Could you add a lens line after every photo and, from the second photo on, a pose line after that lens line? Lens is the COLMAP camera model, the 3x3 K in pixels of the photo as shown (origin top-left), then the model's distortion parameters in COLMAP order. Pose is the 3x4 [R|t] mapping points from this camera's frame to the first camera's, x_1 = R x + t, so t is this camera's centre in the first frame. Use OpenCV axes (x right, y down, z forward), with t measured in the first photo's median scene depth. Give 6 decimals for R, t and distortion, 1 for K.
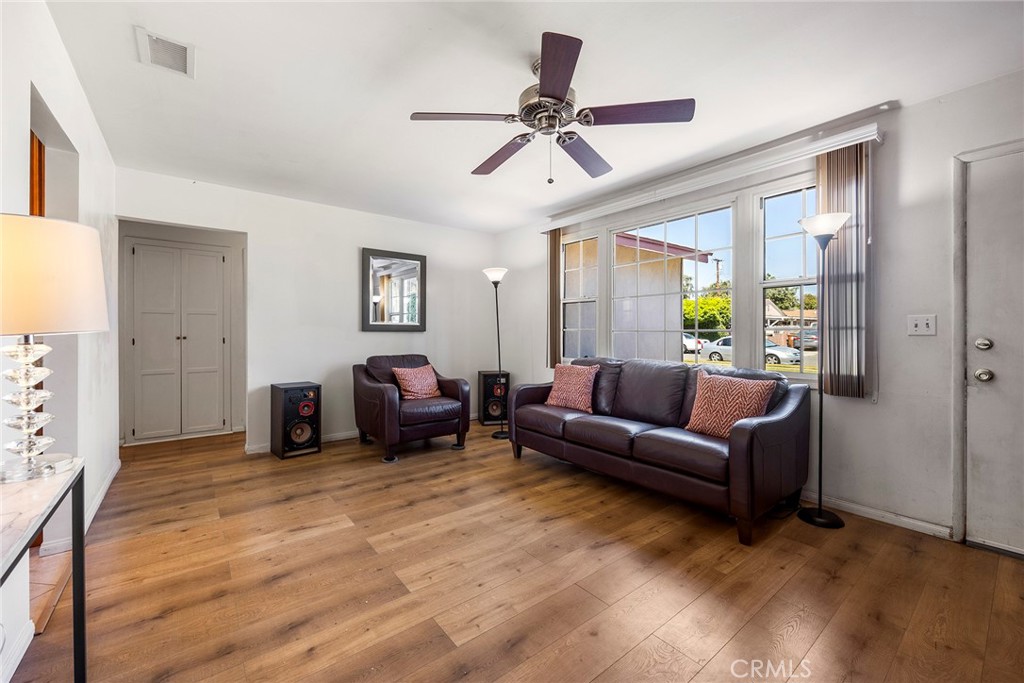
lens RADIAL K [[412.0, 0, 508.7], [0, 412.0, 332.5], [0, 0, 1]] dist [-0.002042, 0.000121]
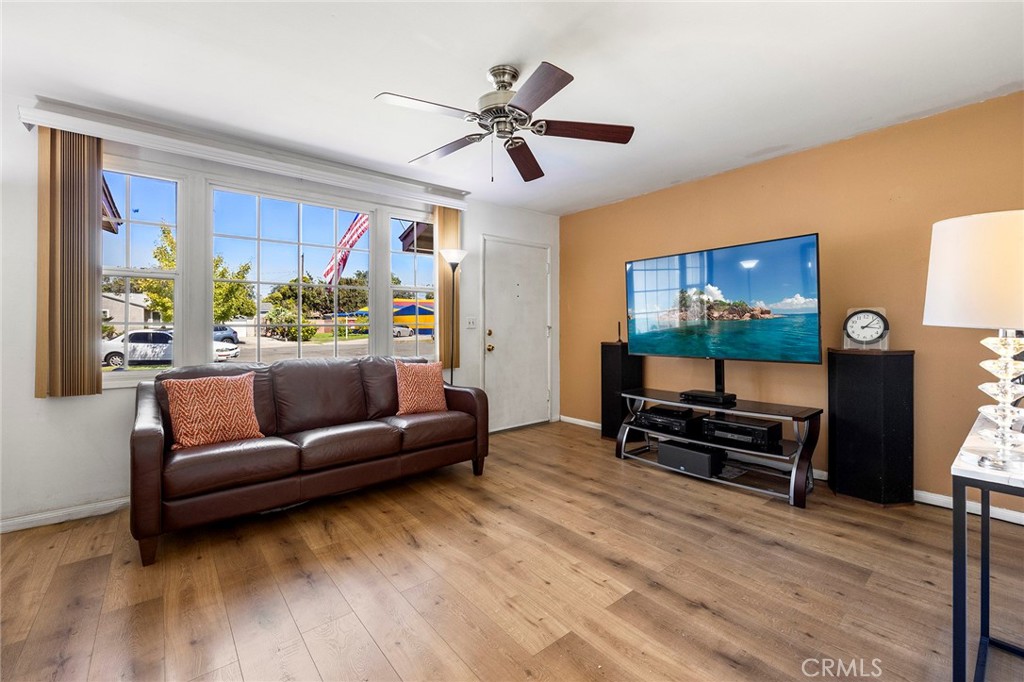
lens RADIAL K [[424.2, 0, 508.9], [0, 424.2, 326.4], [0, 0, 1]] dist [-0.010857, 0.000112]
pose [[-0.023193, 0.001677, 0.999730, -0.775107], [0.002996, 0.999994, -0.001608, 0.001425], [-0.999727, 0.002958, -0.023198, 0.802569]]
